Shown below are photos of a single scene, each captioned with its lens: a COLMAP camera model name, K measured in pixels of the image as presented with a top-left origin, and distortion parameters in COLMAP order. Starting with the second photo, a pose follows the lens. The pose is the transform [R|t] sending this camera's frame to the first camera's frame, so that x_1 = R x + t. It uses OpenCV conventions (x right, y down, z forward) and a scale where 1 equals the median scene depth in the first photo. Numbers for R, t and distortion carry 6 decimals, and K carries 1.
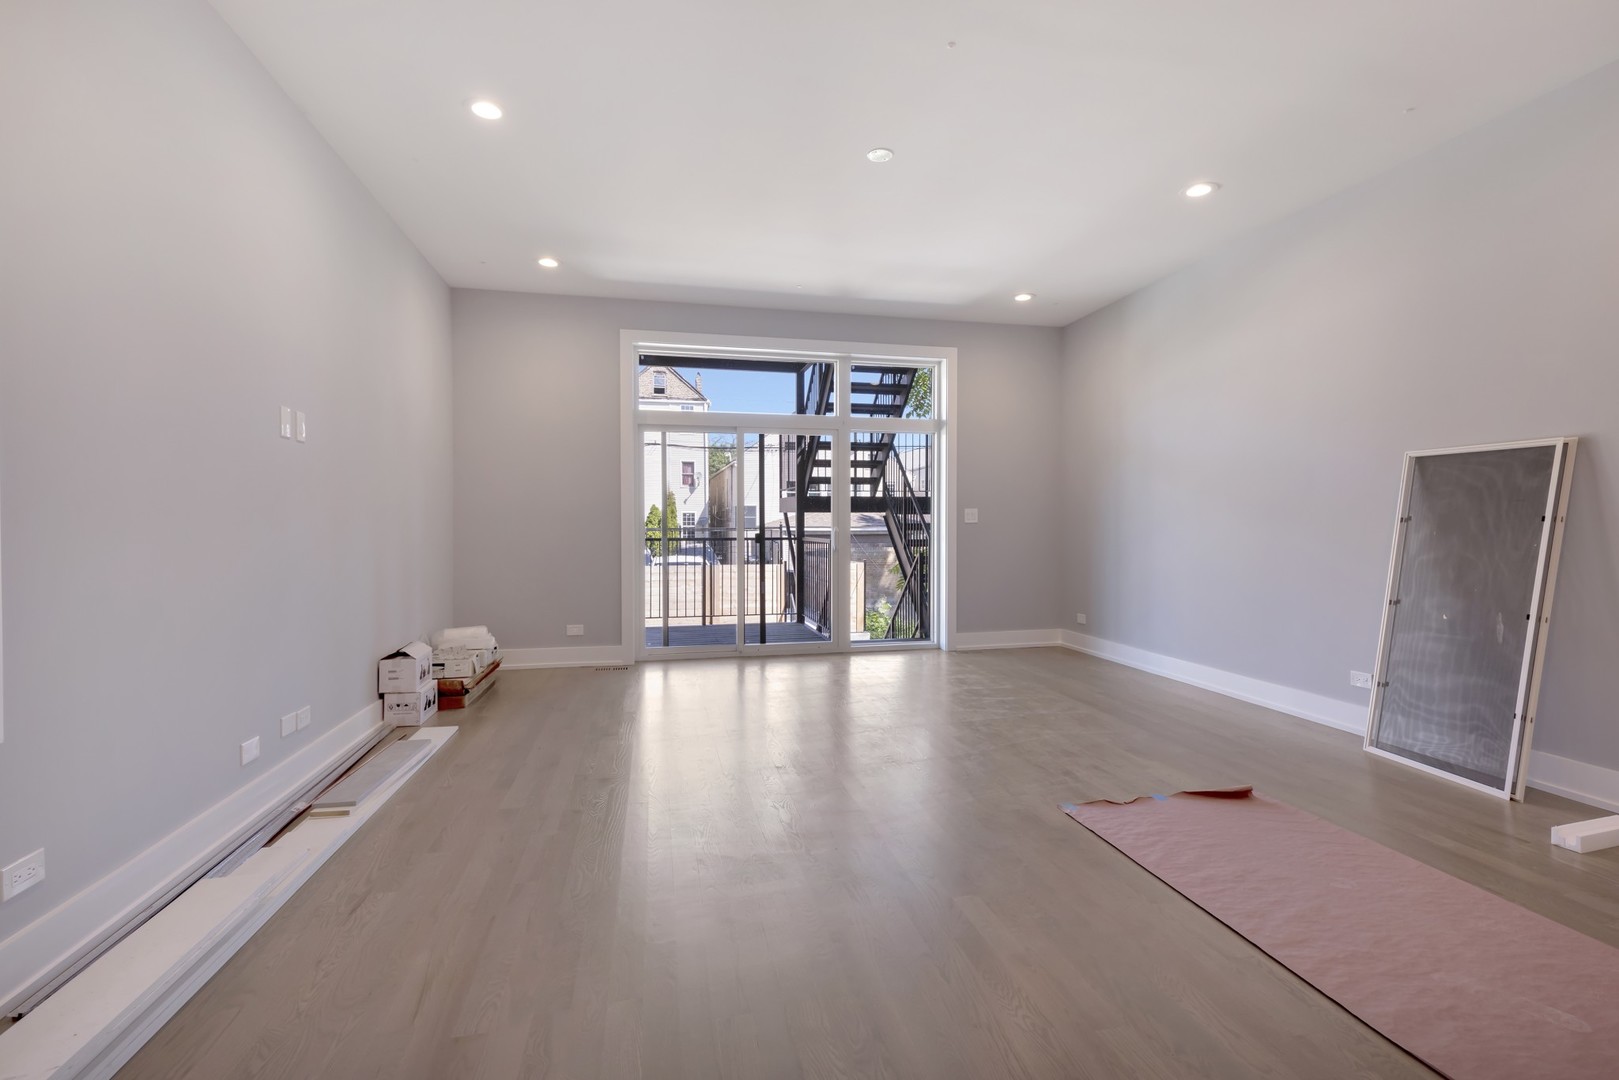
lens RADIAL K [[734.1, 0, 815.0], [0, 734.1, 545.7], [0, 0, 1]] dist [-0.000917, -0.000125]
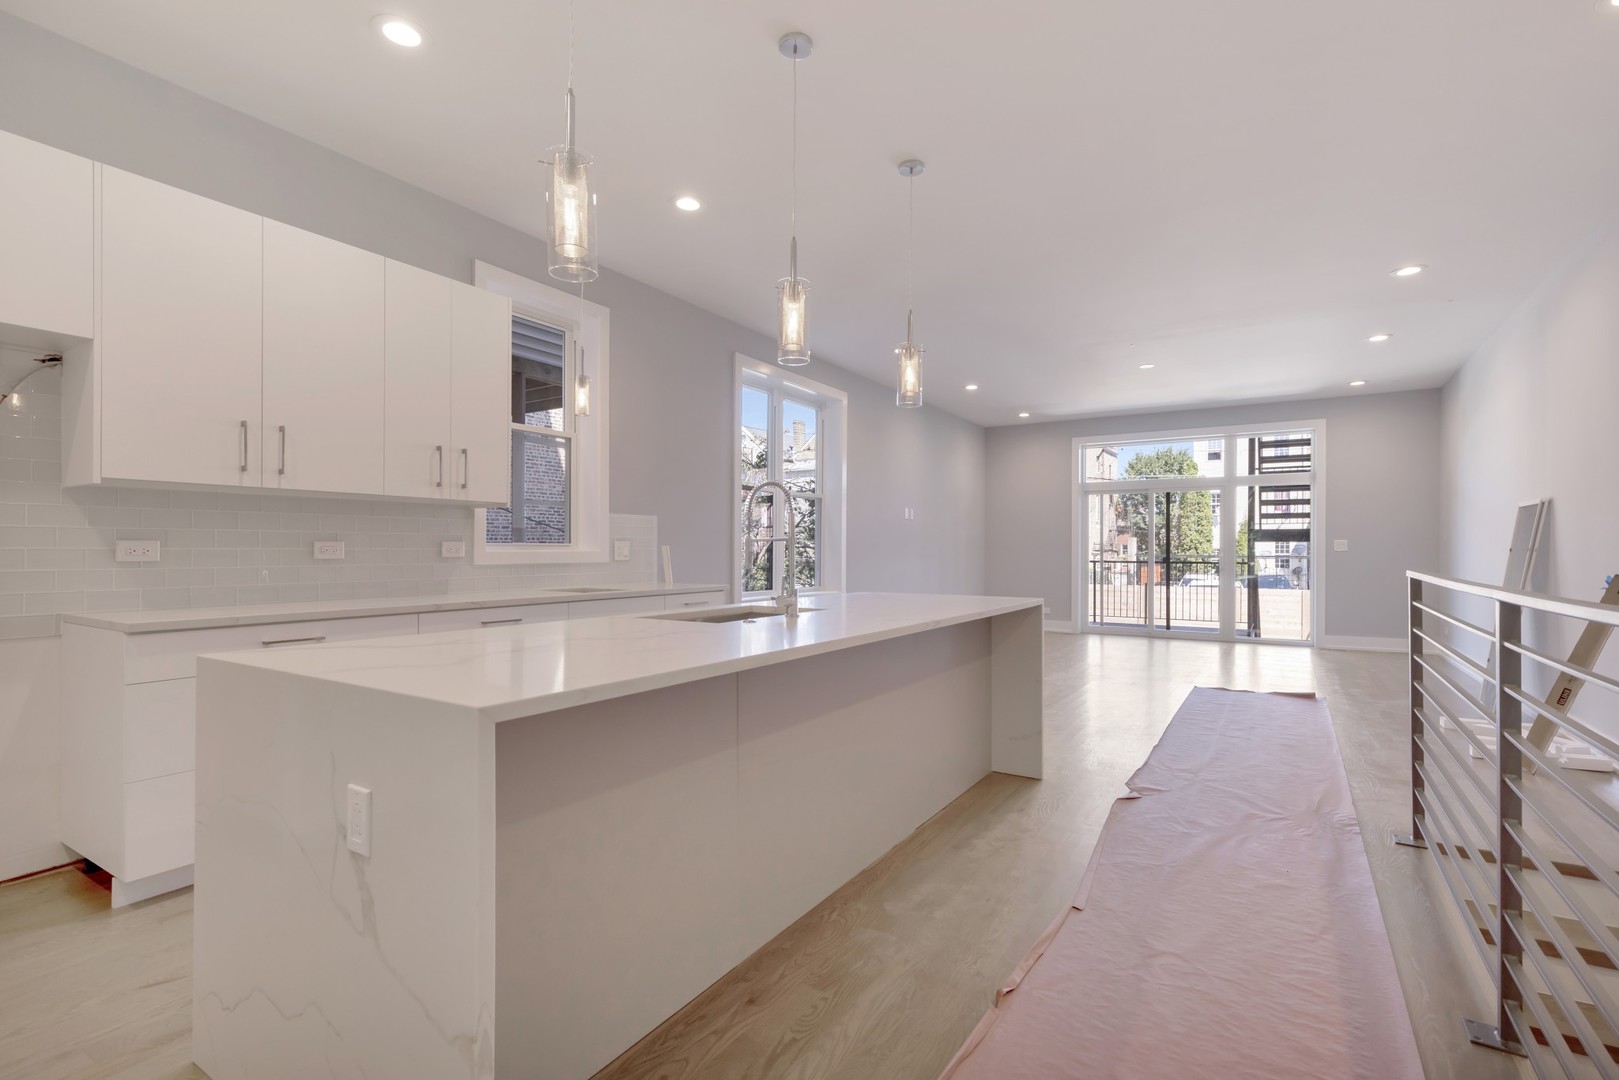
lens RADIAL K [[734.1, 0, 813.1], [0, 734.1, 545.2], [0, 0, 1]] dist [-0.000917, -0.000125]
pose [[0.702240, -0.002507, -0.711936, 0.499232], [-0.024362, 0.999324, -0.027549, 0.017439], [0.711523, 0.036690, 0.701704, -0.591998]]
